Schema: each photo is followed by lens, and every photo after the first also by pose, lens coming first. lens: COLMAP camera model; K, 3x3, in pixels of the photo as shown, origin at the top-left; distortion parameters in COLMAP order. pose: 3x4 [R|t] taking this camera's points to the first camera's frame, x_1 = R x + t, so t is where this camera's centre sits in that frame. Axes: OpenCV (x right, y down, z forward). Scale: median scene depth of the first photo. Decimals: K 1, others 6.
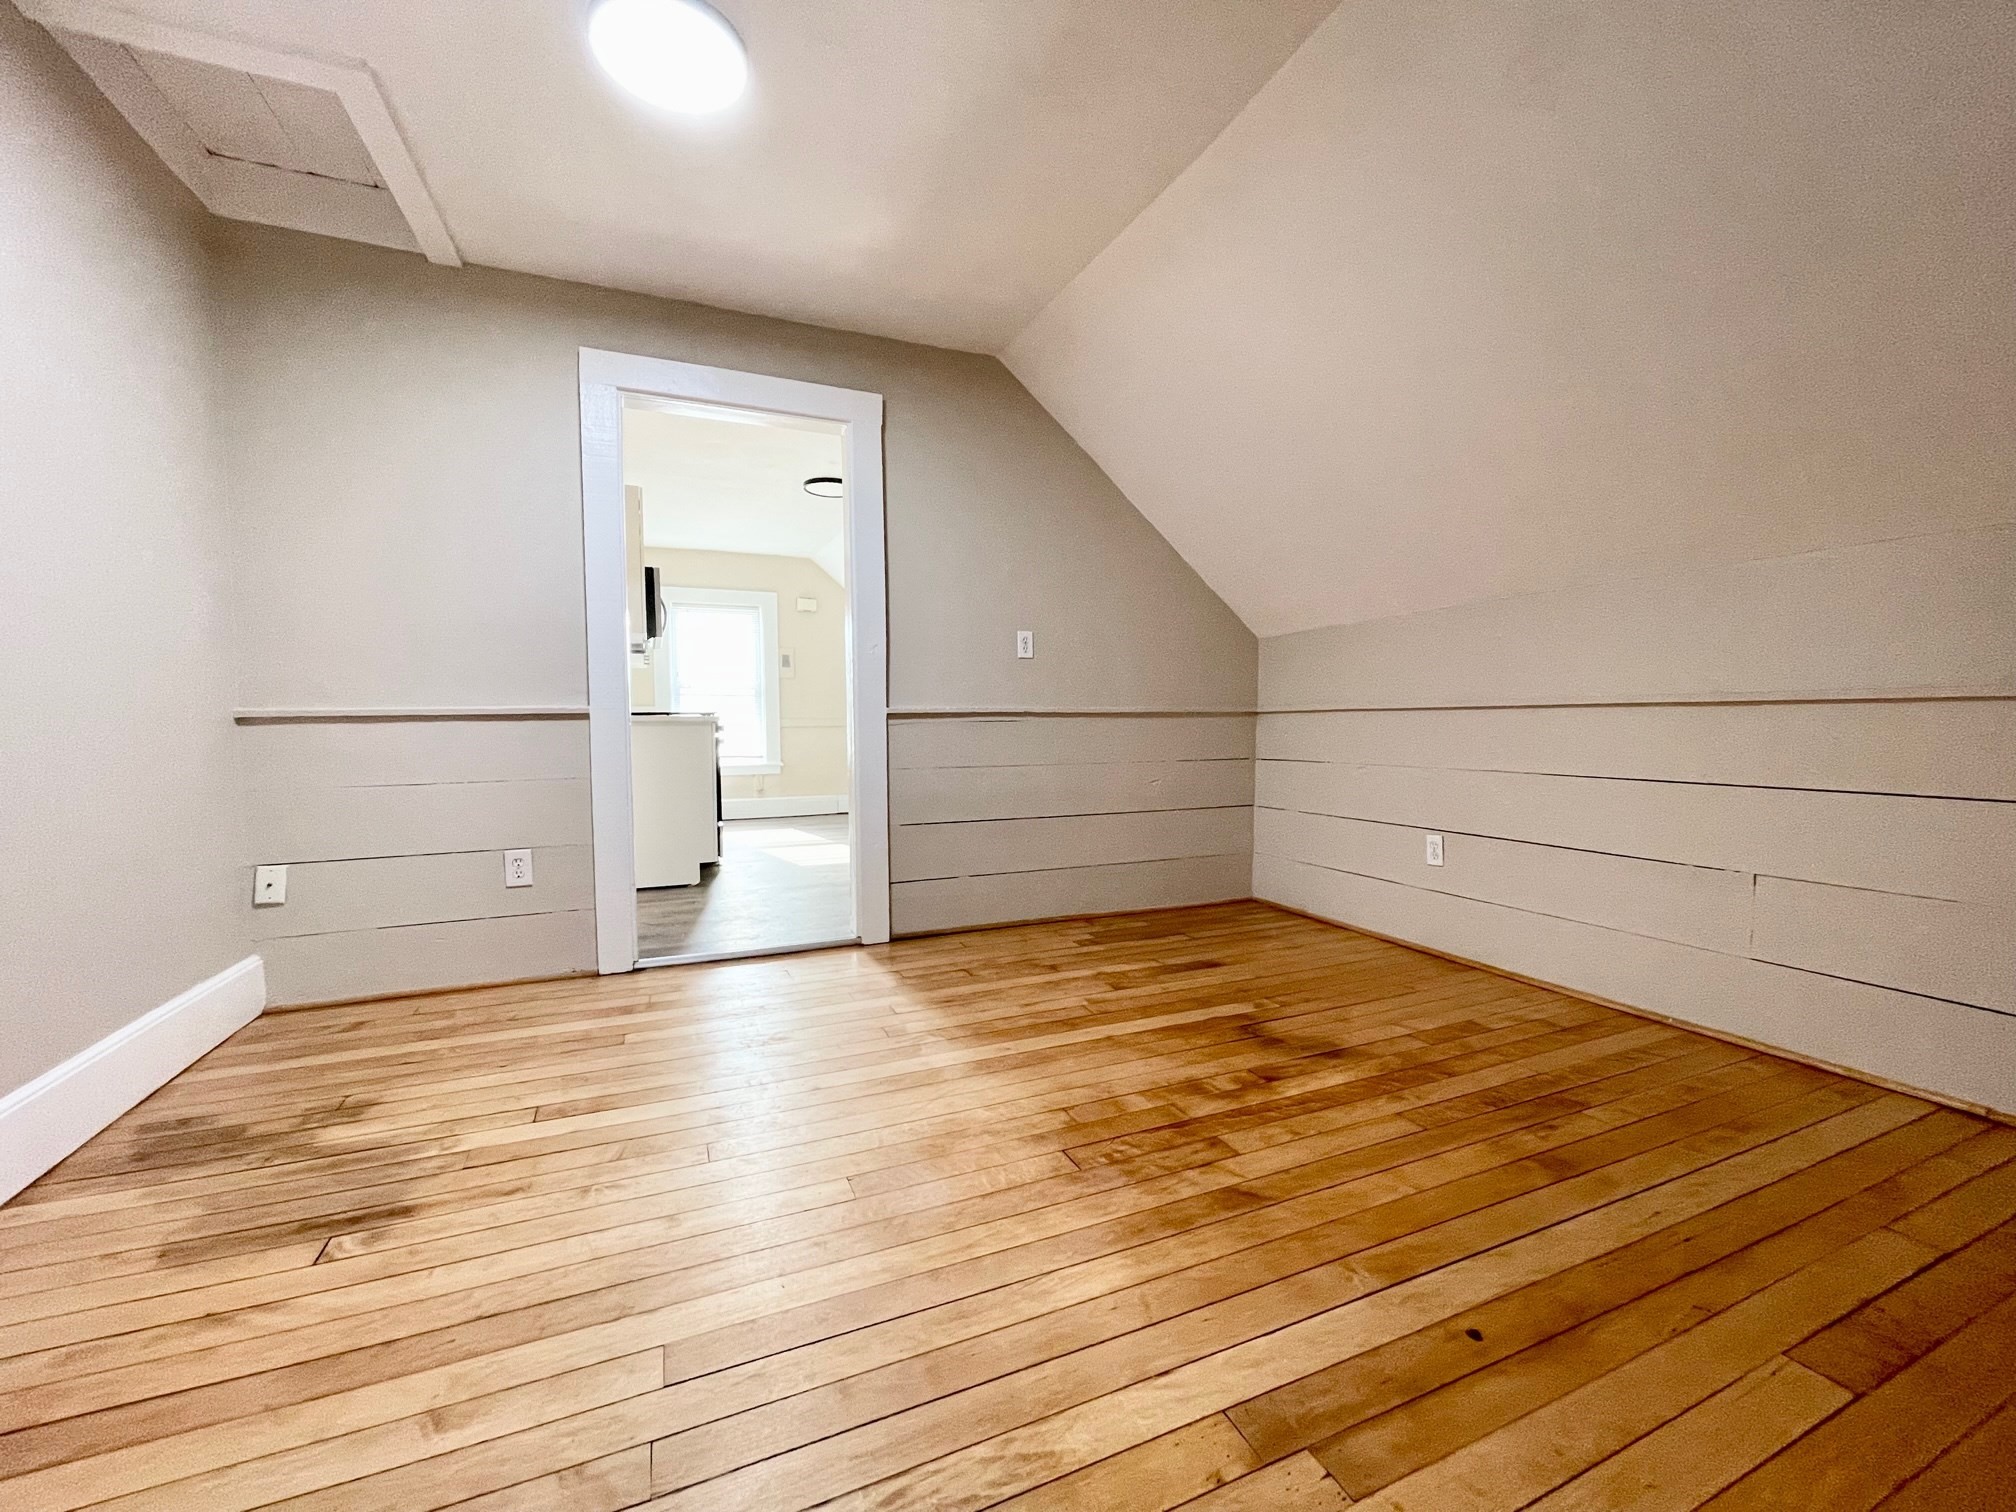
lens RADIAL K [[804.3, 0, 1008.0], [0, 804.3, 756.0], [0, 0, 1]] dist [0.000190, 0.000001]
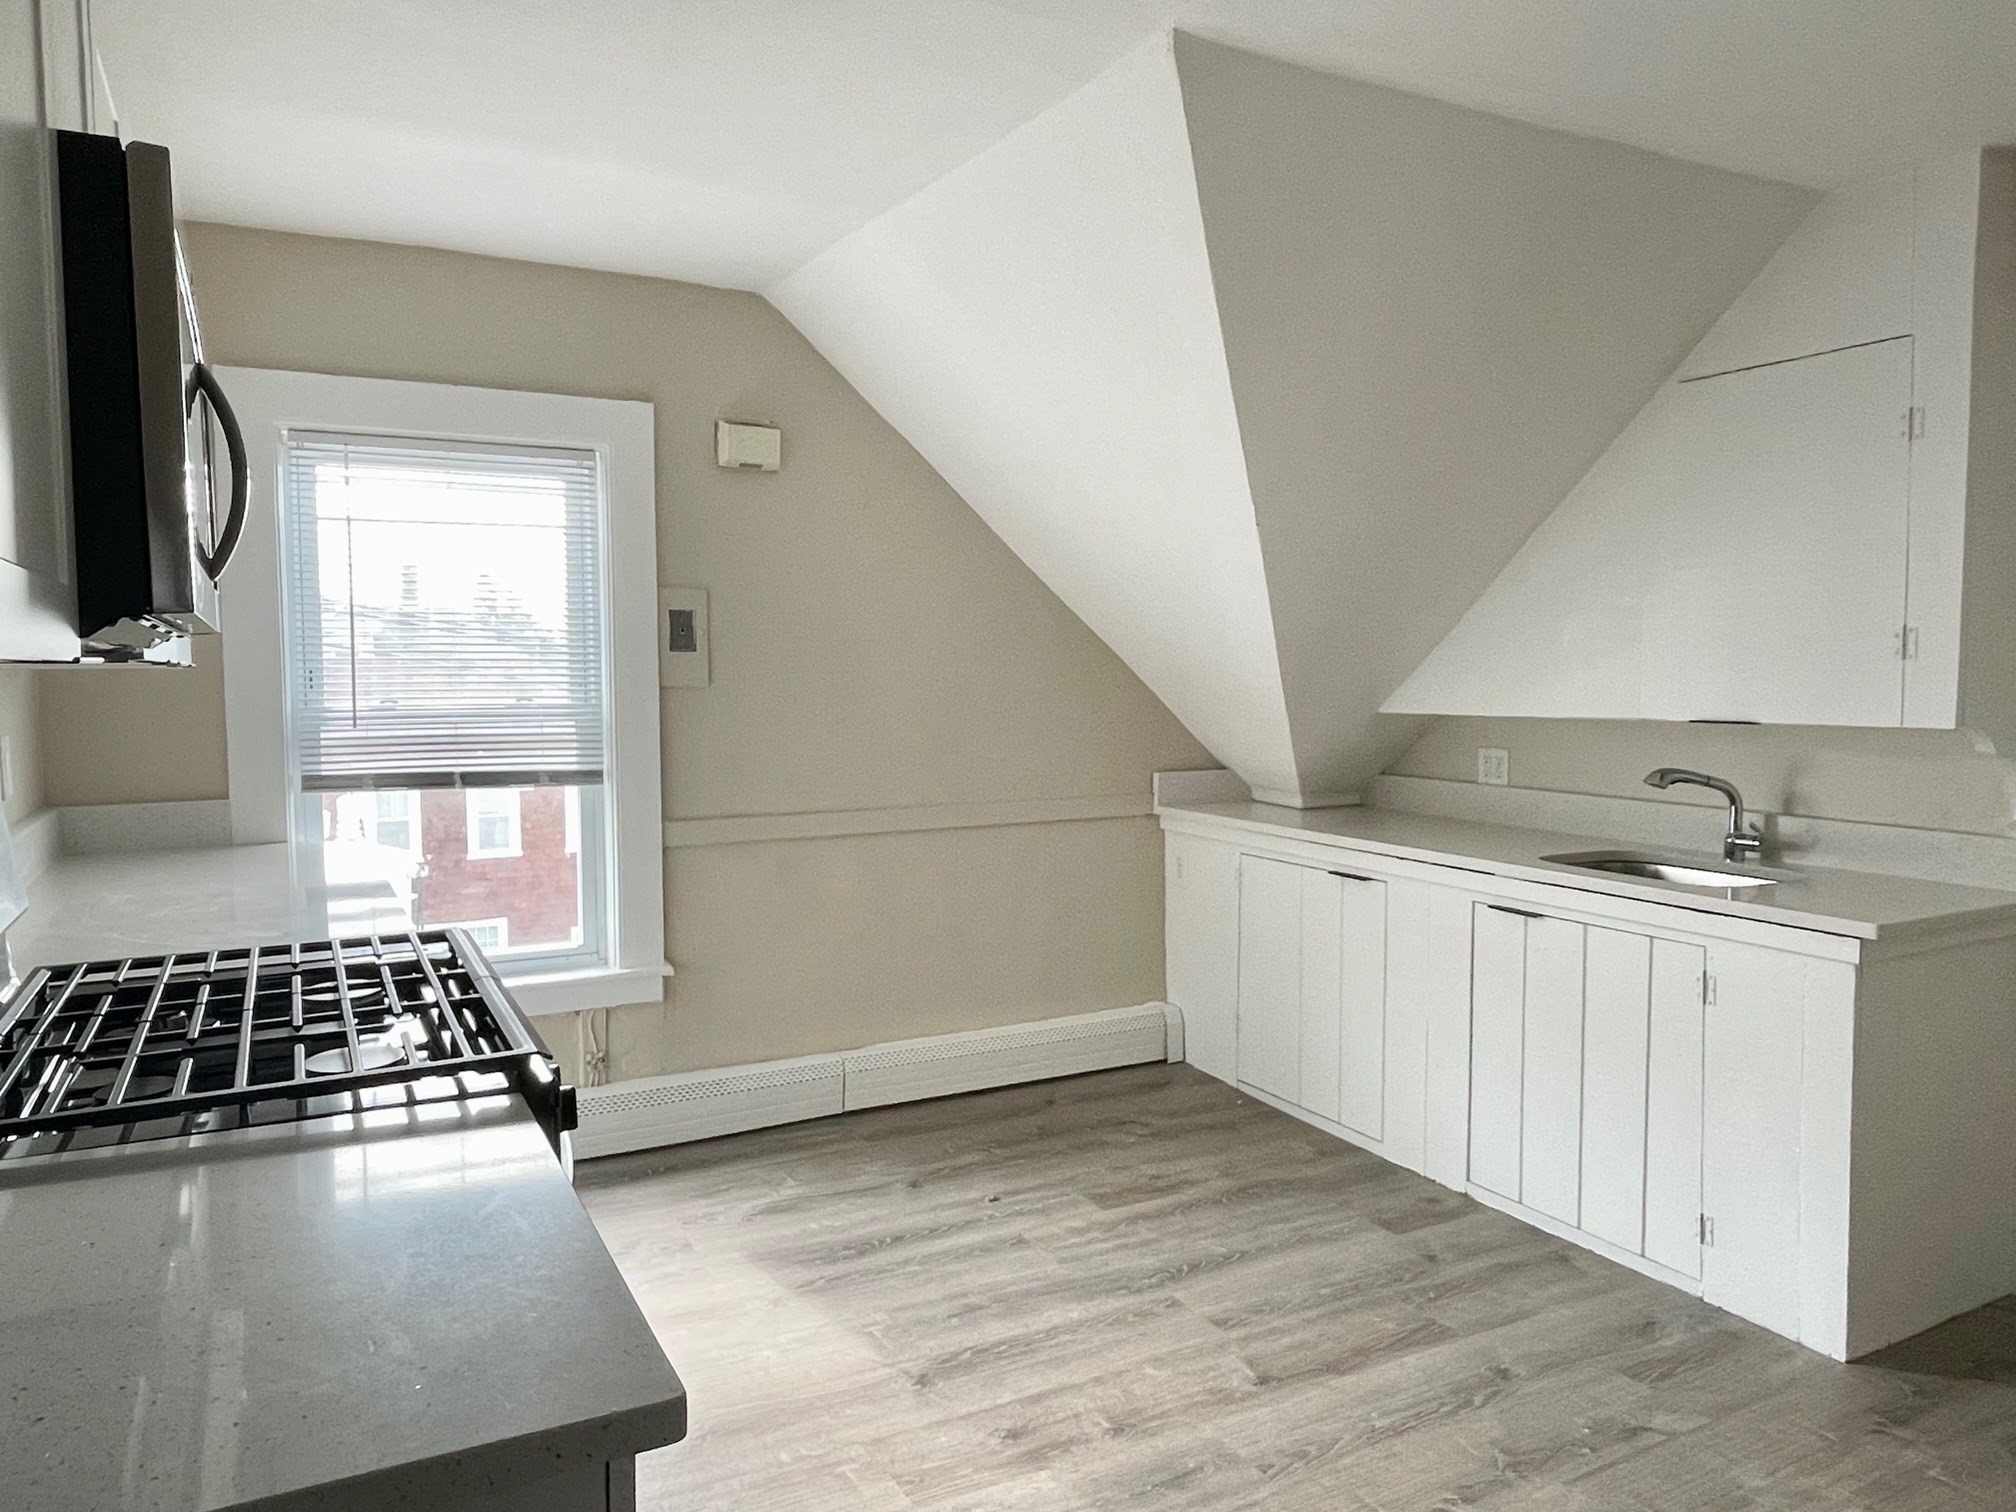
lens RADIAL K [[1354.5, 0, 1008.0], [0, 1354.5, 756.0], [0, 0, 1]] dist [-0.007563, -0.001401]
pose [[0.996762, 0.004540, 0.080282, -0.194212], [-0.005986, 0.999824, 0.017780, -0.080693], [-0.080187, -0.018203, 0.996614, 0.480946]]
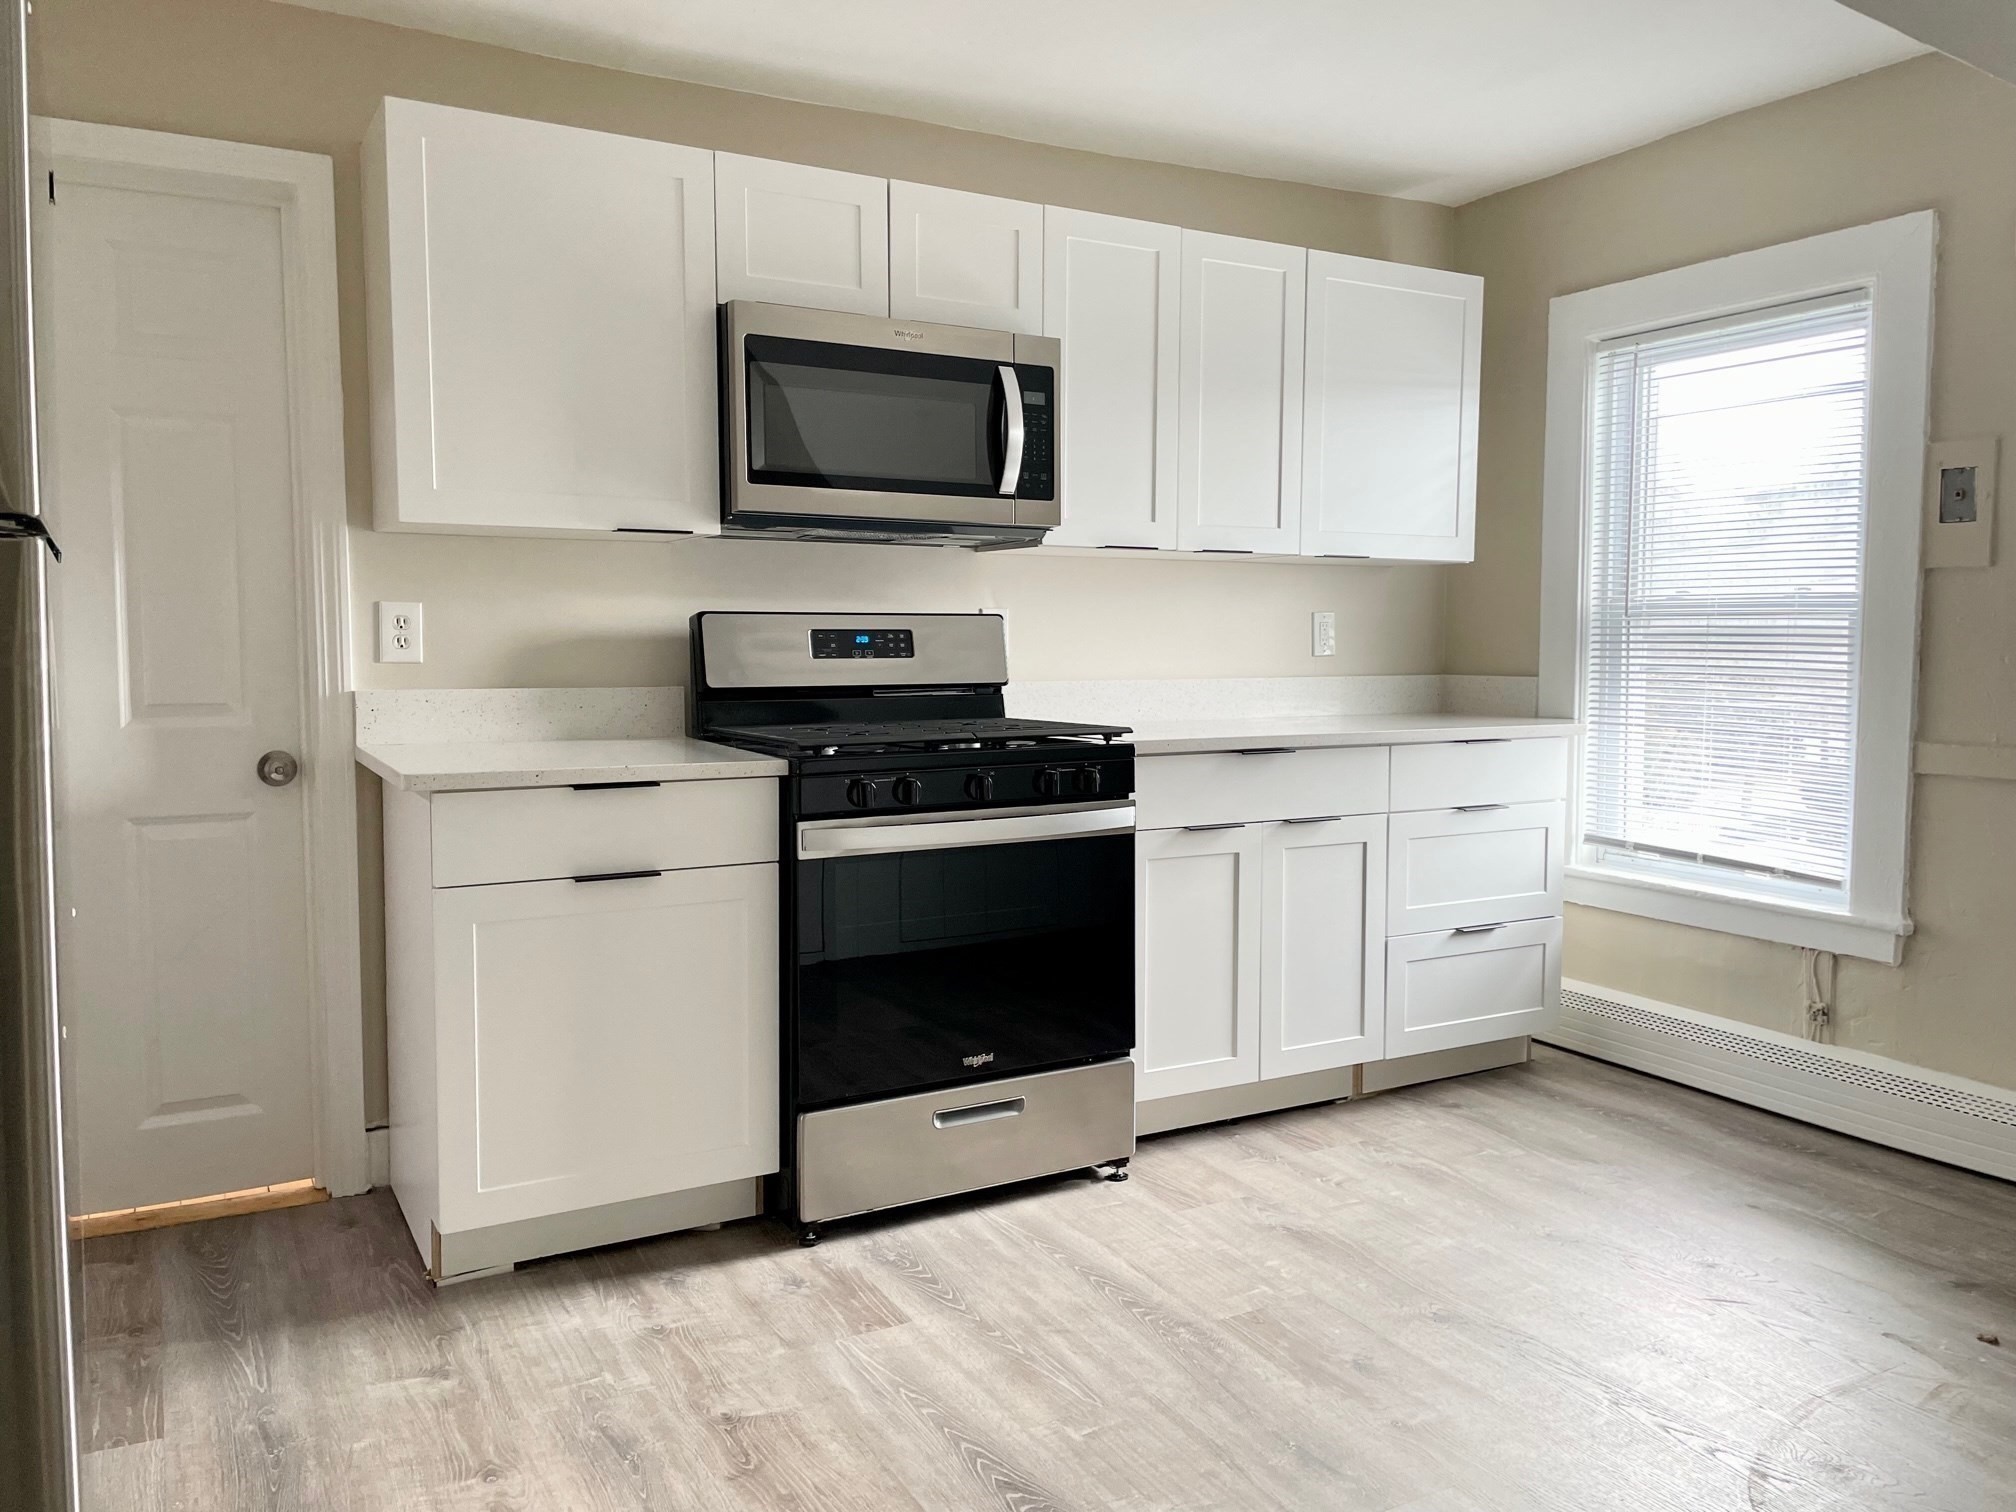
lens RADIAL K [[1492.6, 0, 1008.0], [0, 1492.6, 756.0], [0, 0, 1]] dist [-0.000452, -0.000921]
pose [[0.098871, 0.094657, -0.990588, 0.131044], [-0.047659, 0.994774, 0.090300, -0.068817], [0.993958, 0.038283, 0.102865, 0.685470]]
